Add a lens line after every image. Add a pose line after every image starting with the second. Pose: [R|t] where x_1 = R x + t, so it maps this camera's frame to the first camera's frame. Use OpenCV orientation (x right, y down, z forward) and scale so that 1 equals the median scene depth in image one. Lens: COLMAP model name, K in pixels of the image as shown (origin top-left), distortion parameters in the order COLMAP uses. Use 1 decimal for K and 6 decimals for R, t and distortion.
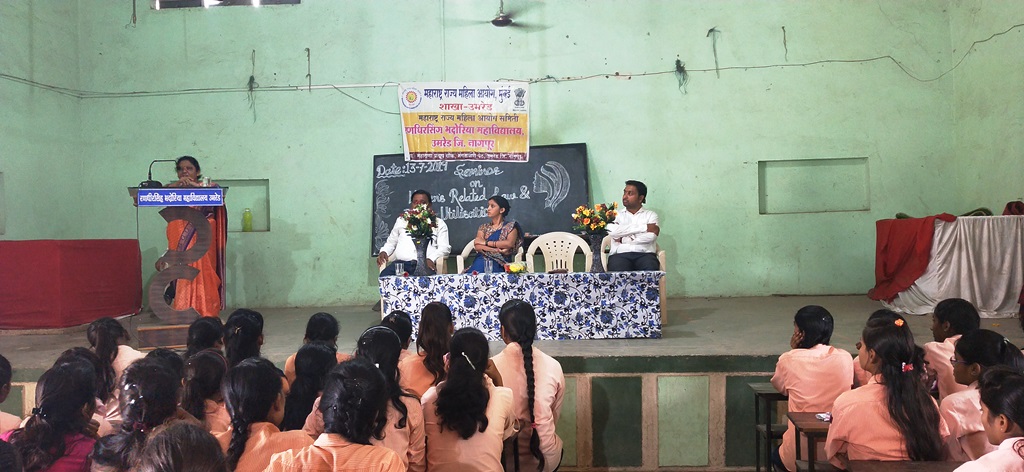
lens RADIAL K [[808.3, 0, 521.0], [0, 808.3, 243.1], [0, 0, 1]] dist [0.133894, -0.333691]
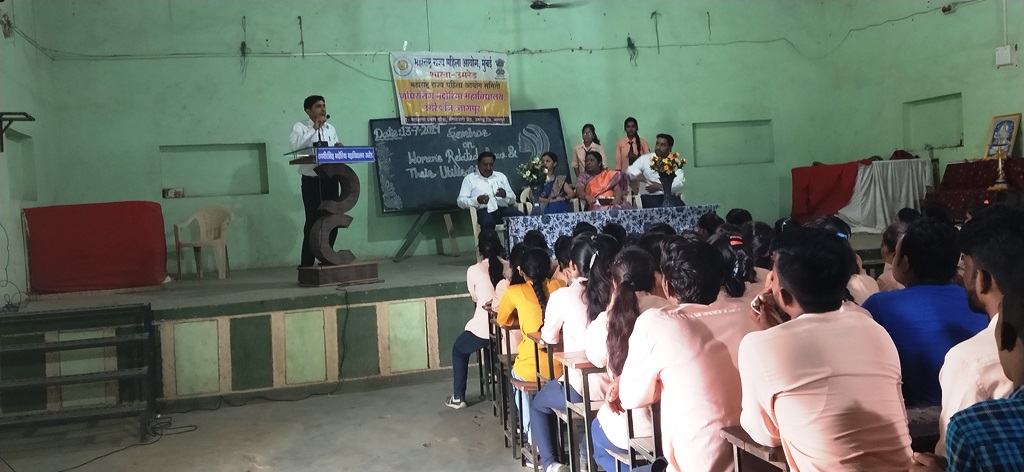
lens RADIAL K [[928.5, 0, 512.0], [0, 928.5, 236.0], [0, 0, 1]] dist [0.149330, -0.374640]
pose [[0.944014, -0.044189, 0.326931, -0.419685], [0.039812, 0.999006, 0.020072, 0.028056], [-0.327493, -0.005932, 0.944835, -0.222351]]
